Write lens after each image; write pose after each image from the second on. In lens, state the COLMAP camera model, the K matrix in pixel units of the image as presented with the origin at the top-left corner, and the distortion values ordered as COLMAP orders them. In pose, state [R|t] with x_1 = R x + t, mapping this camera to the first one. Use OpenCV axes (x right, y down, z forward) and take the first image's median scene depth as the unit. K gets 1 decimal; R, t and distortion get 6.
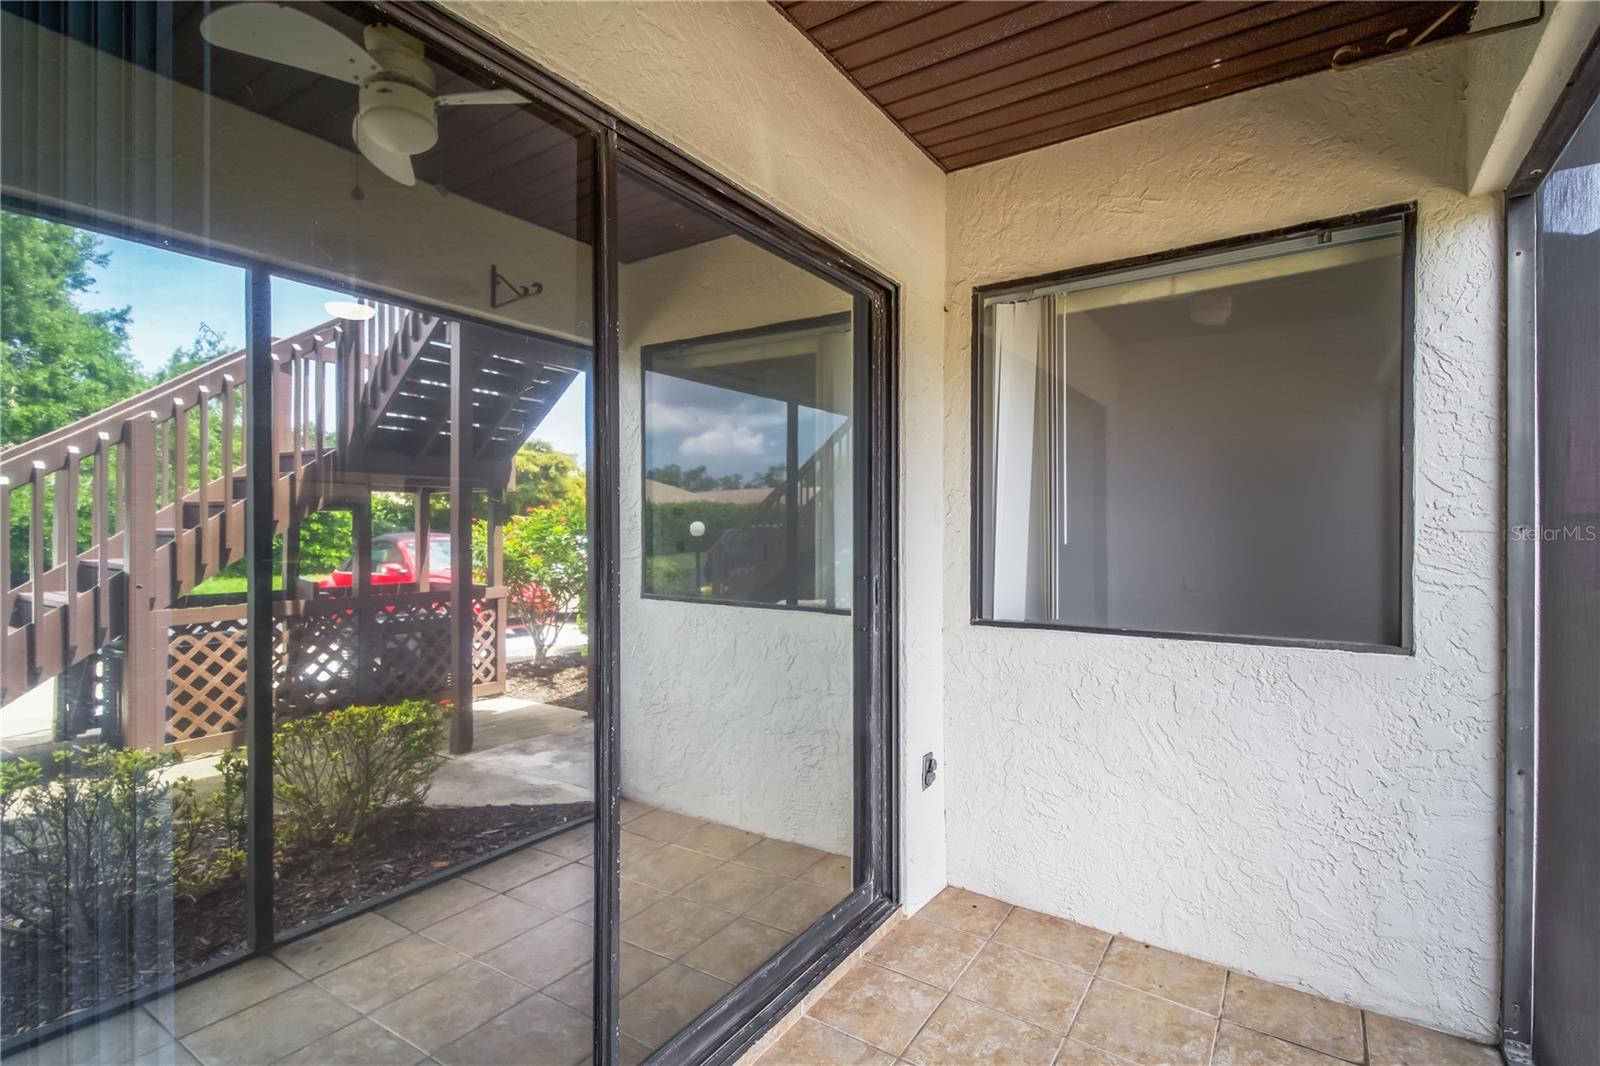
lens RADIAL K [[757.1, 0, 800.7], [0, 757.1, 524.6], [0, 0, 1]] dist [0.025915, -0.014540]
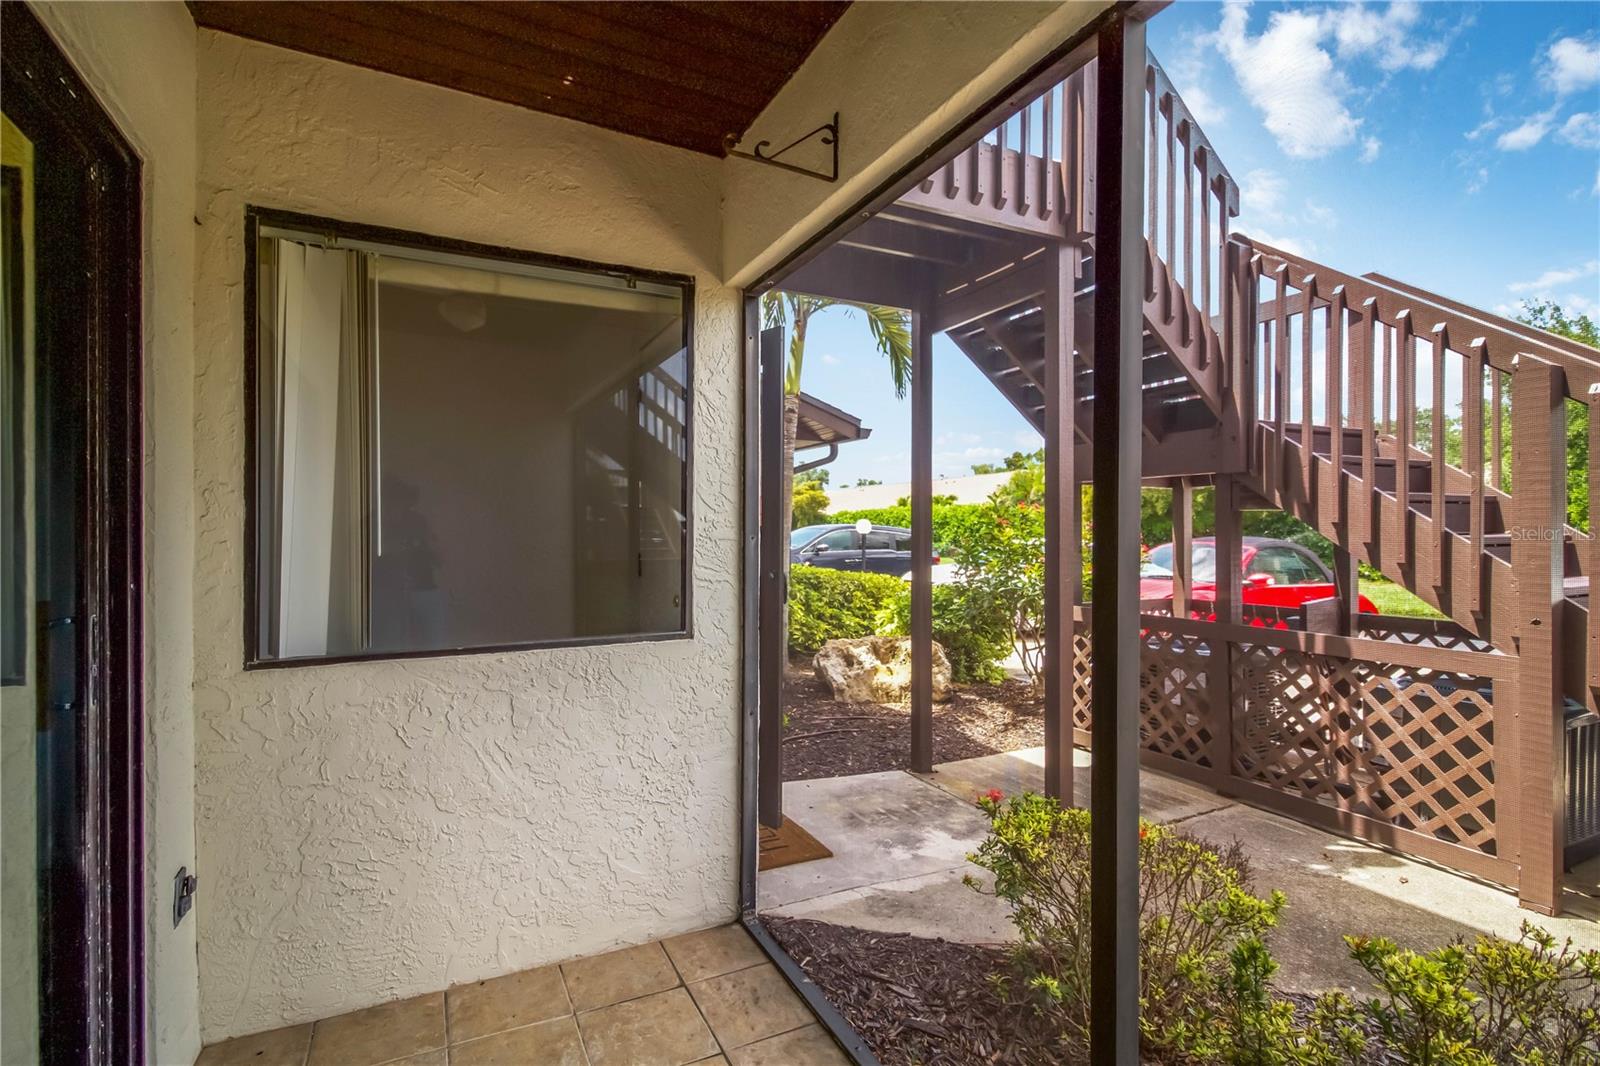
lens RADIAL K [[754.5, 0, 804.2], [0, 754.5, 536.3], [0, 0, 1]] dist [0.027157, -0.015138]
pose [[0.492341, -0.001699, 0.870401, -0.168065], [-0.005981, 0.999968, 0.005336, -0.003790], [-0.870382, -0.007833, 0.492315, 0.204425]]
